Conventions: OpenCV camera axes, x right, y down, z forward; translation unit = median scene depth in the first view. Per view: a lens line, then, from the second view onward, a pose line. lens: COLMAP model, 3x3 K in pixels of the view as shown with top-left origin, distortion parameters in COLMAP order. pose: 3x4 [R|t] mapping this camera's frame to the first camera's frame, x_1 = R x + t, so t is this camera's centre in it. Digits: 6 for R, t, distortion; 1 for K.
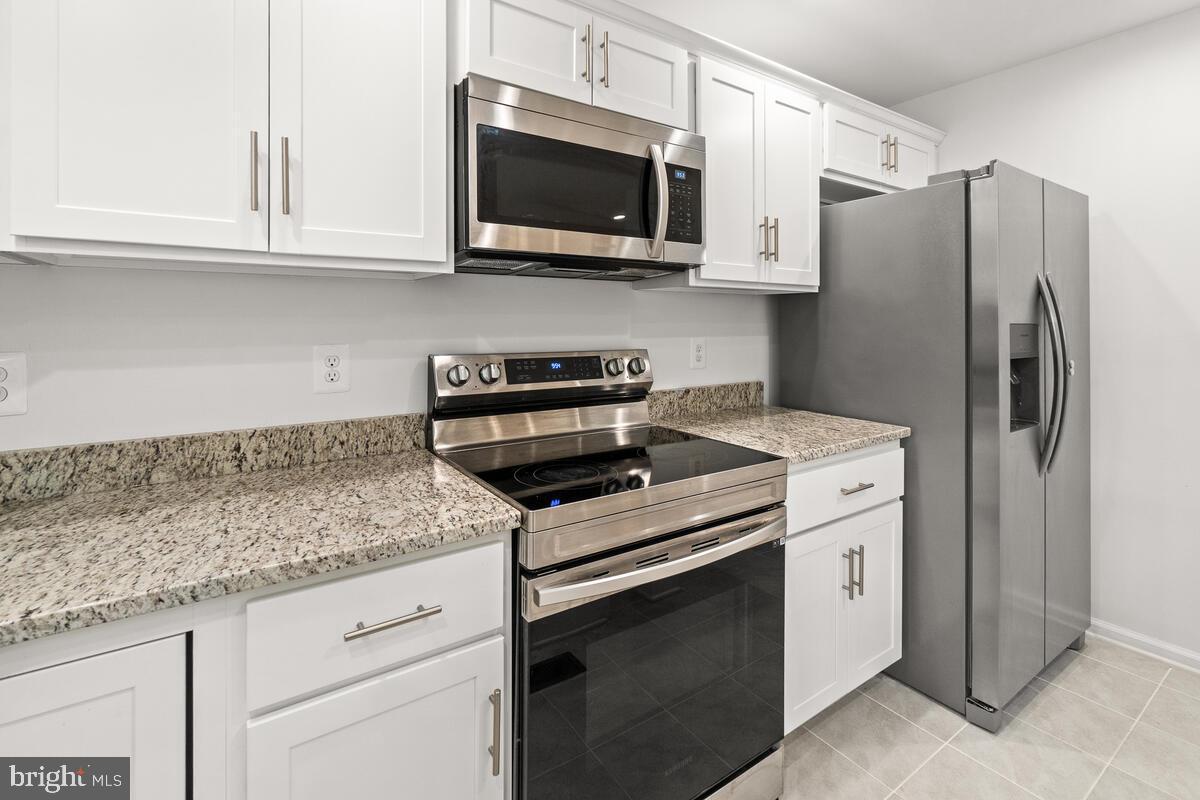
lens RADIAL K [[542.4, 0, 603.3], [0, 542.4, 327.6], [0, 0, 1]] dist [-0.003725, 0.000158]
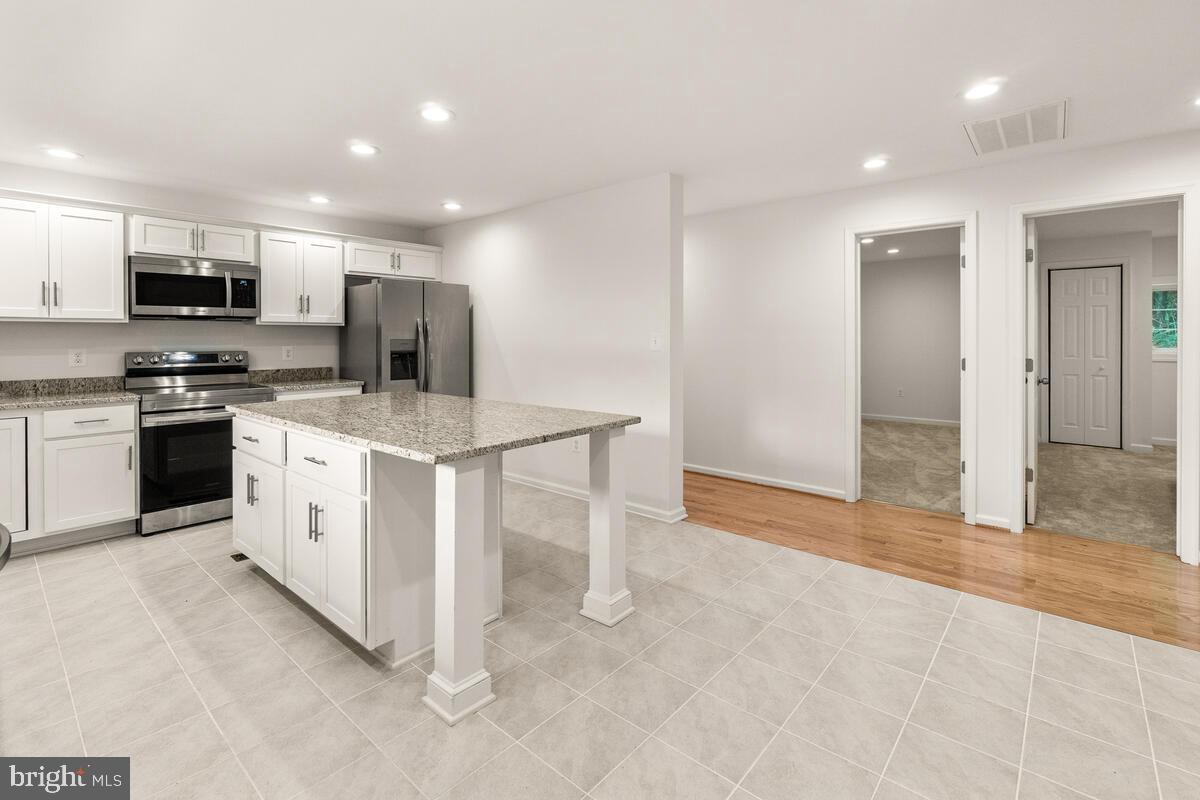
lens RADIAL K [[546.0, 0, 602.4], [0, 546.0, 344.2], [0, 0, 1]] dist [-0.000555, 0.000150]
pose [[0.968790, -0.006794, 0.247790, 1.251975], [0.006780, 0.999977, 0.000912, 0.024191], [-0.247790, 0.000797, 0.968813, -2.099792]]
